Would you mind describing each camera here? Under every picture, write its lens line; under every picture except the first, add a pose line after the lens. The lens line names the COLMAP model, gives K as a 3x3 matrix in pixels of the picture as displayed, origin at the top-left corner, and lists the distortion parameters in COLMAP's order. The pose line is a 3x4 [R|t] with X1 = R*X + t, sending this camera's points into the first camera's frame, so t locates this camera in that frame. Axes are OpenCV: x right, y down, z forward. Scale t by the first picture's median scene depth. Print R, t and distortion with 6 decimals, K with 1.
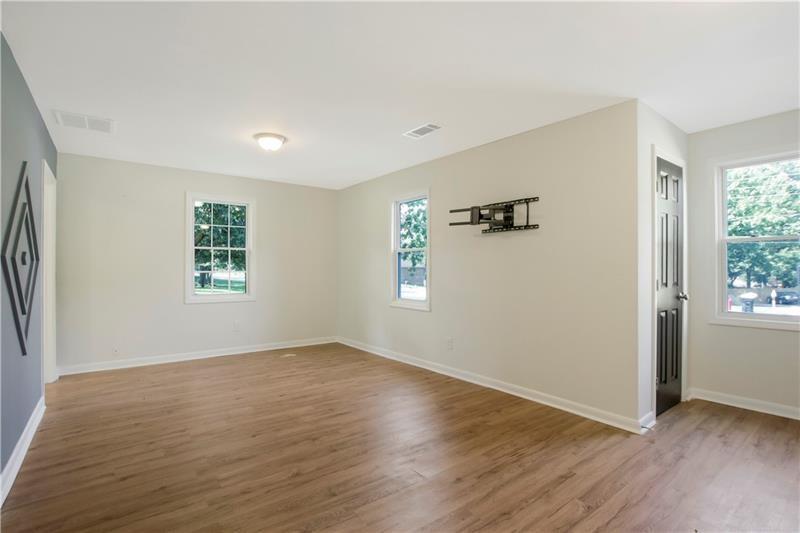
lens RADIAL K [[382.2, 0, 397.6], [0, 382.2, 266.0], [0, 0, 1]] dist [-0.004326, -0.000130]
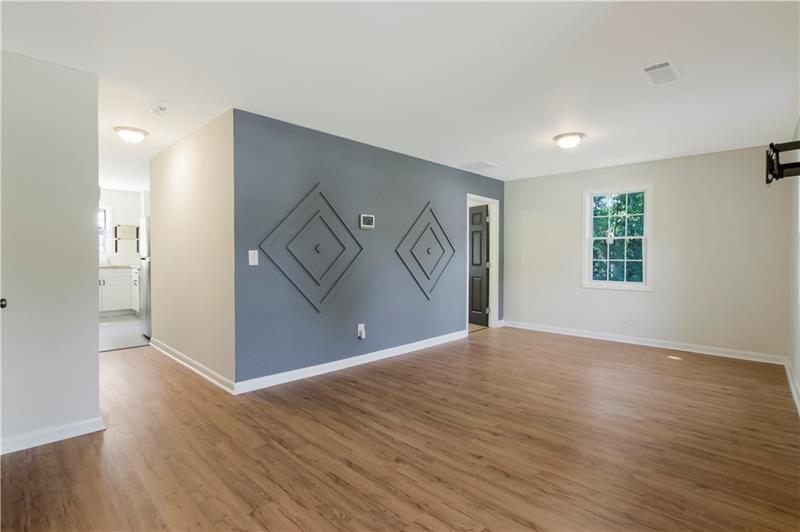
lens RADIAL K [[382.2, 0, 397.5], [0, 382.2, 264.6], [0, 0, 1]] dist [-0.004326, -0.000130]
pose [[0.167115, 0.017087, -0.985789, 0.647300], [0.002961, 0.999837, 0.017832, 0.007751], [0.985933, -0.005899, 0.167037, 0.343828]]
